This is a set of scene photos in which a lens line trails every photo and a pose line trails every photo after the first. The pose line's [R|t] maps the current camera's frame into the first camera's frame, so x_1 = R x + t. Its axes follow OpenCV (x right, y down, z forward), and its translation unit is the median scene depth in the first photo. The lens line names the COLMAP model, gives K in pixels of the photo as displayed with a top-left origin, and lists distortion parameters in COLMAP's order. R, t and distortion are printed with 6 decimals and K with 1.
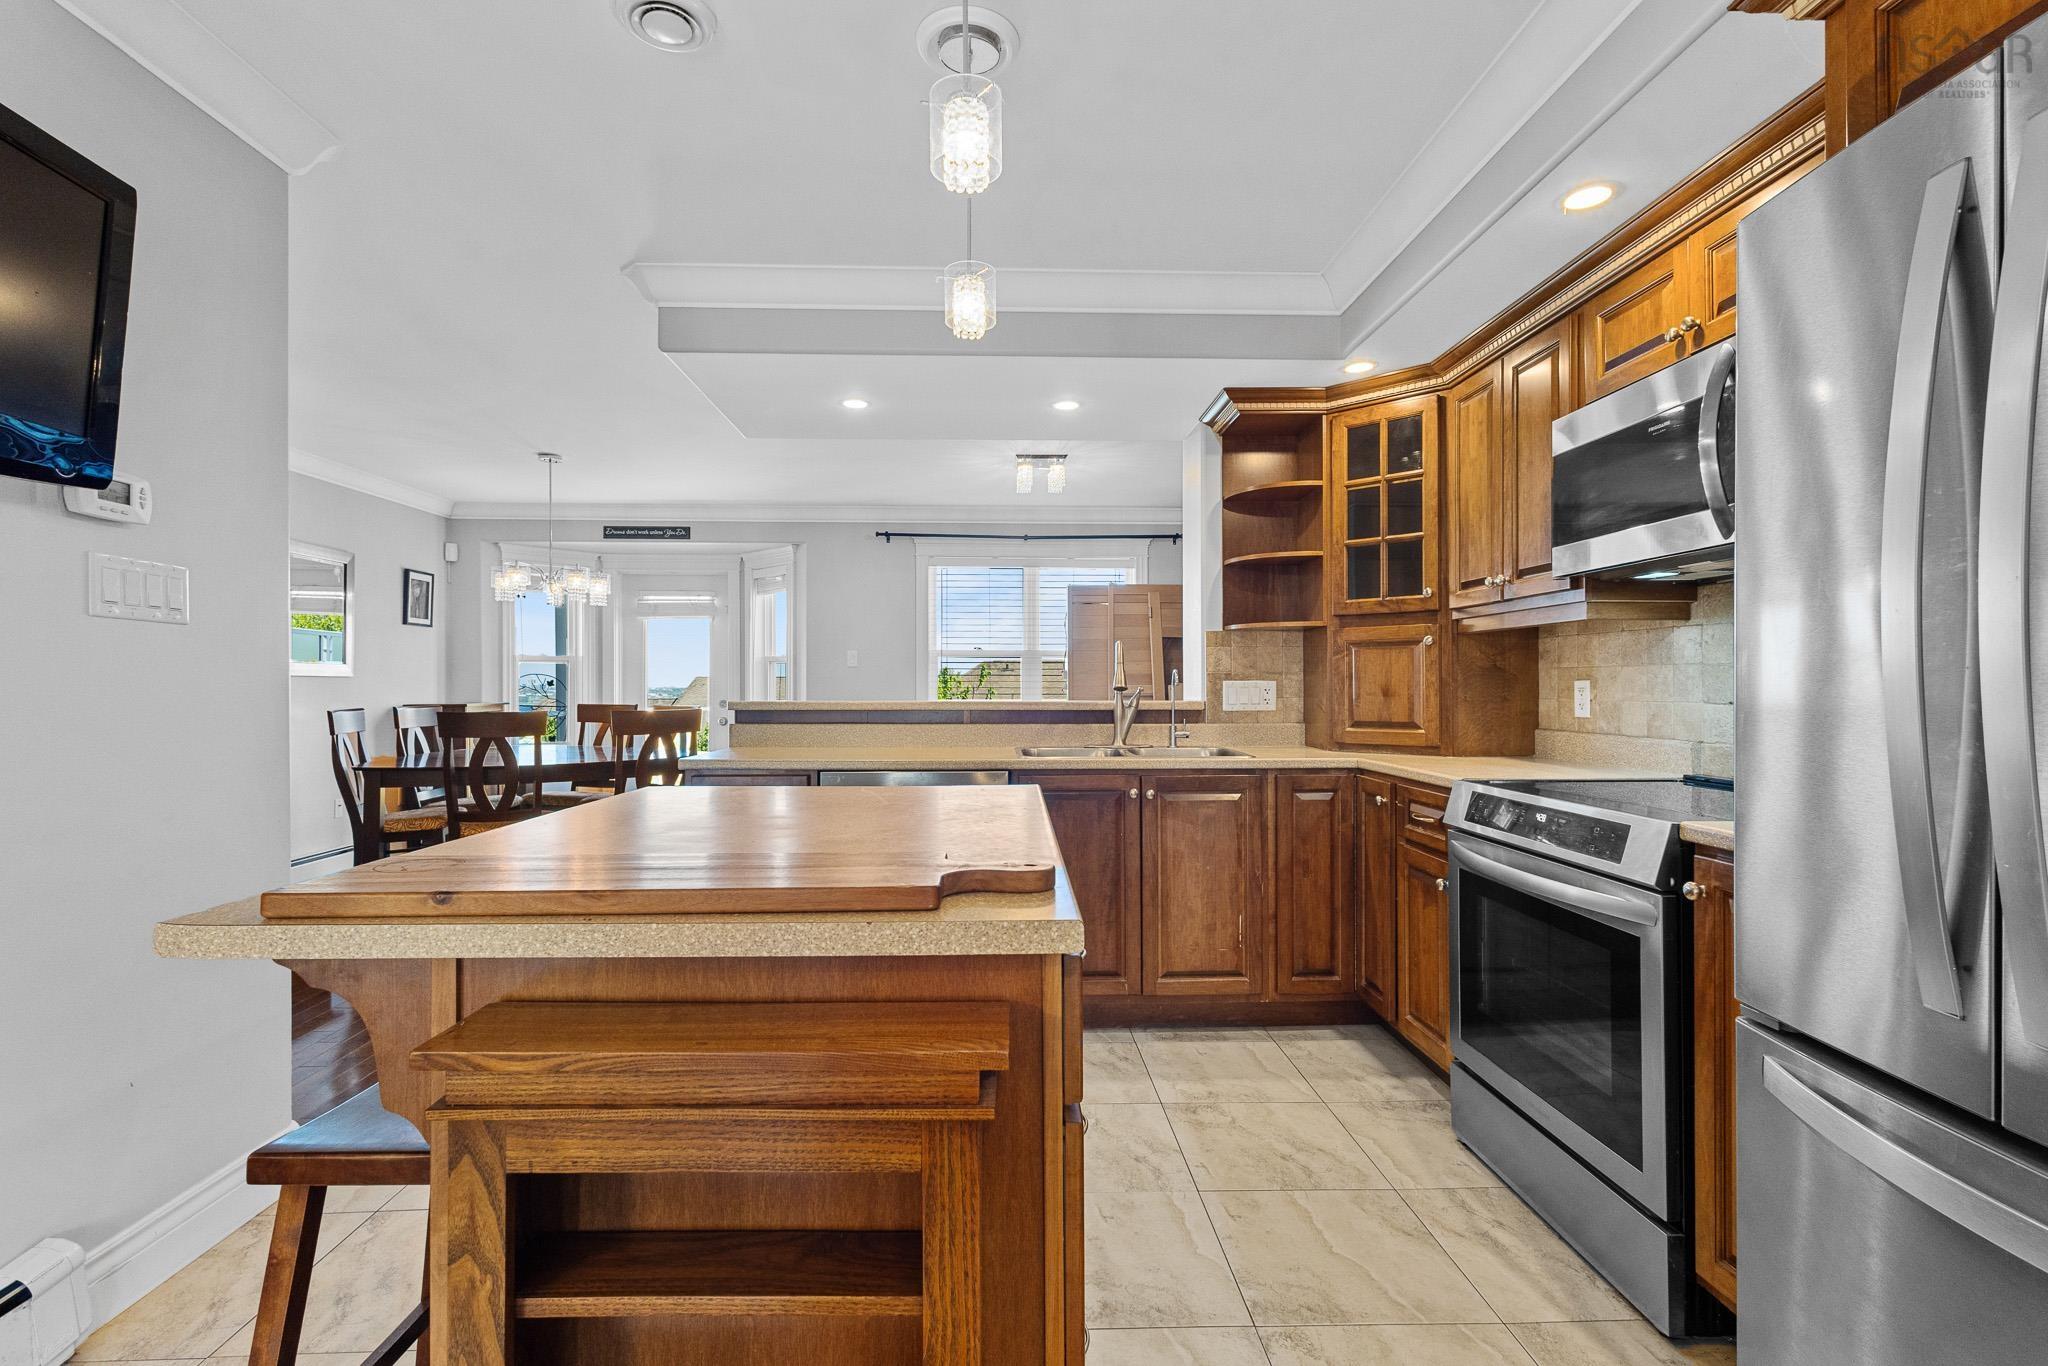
lens RADIAL K [[945.5, 0, 1029.6], [0, 945.5, 685.9], [0, 0, 1]] dist [0.014039, -0.001961]
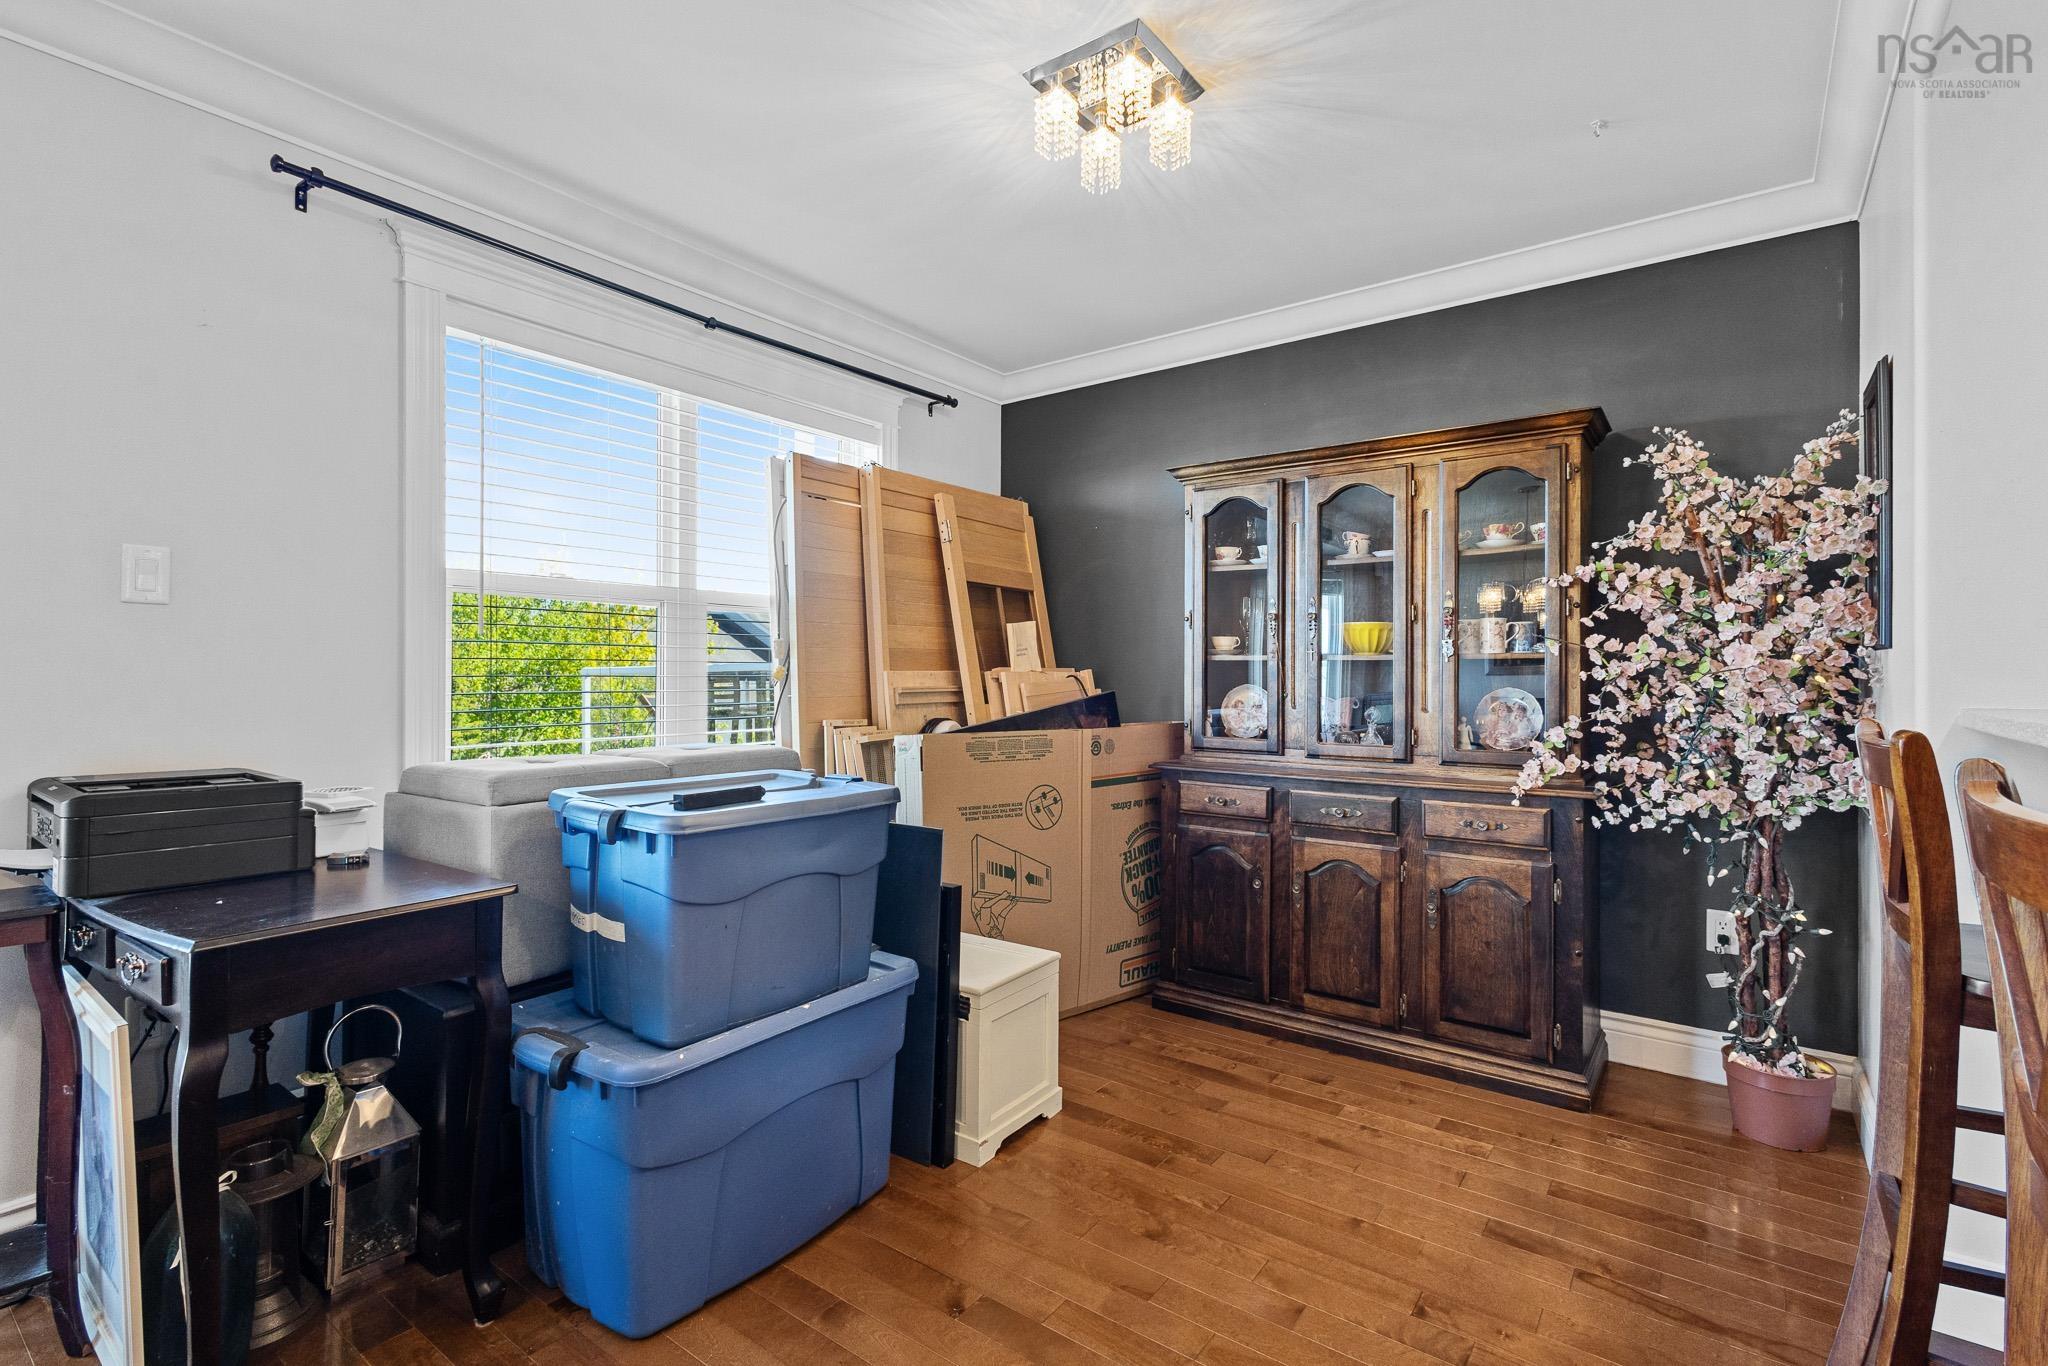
lens RADIAL K [[945.5, 0, 1044.3], [0, 945.5, 679.9], [0, 0, 1]] dist [0.014039, -0.001961]
pose [[0.626127, -0.004036, 0.779711, -0.526830], [-0.007795, 0.999904, 0.011435, -0.004513], [-0.779682, -0.013238, 0.626036, 1.333144]]
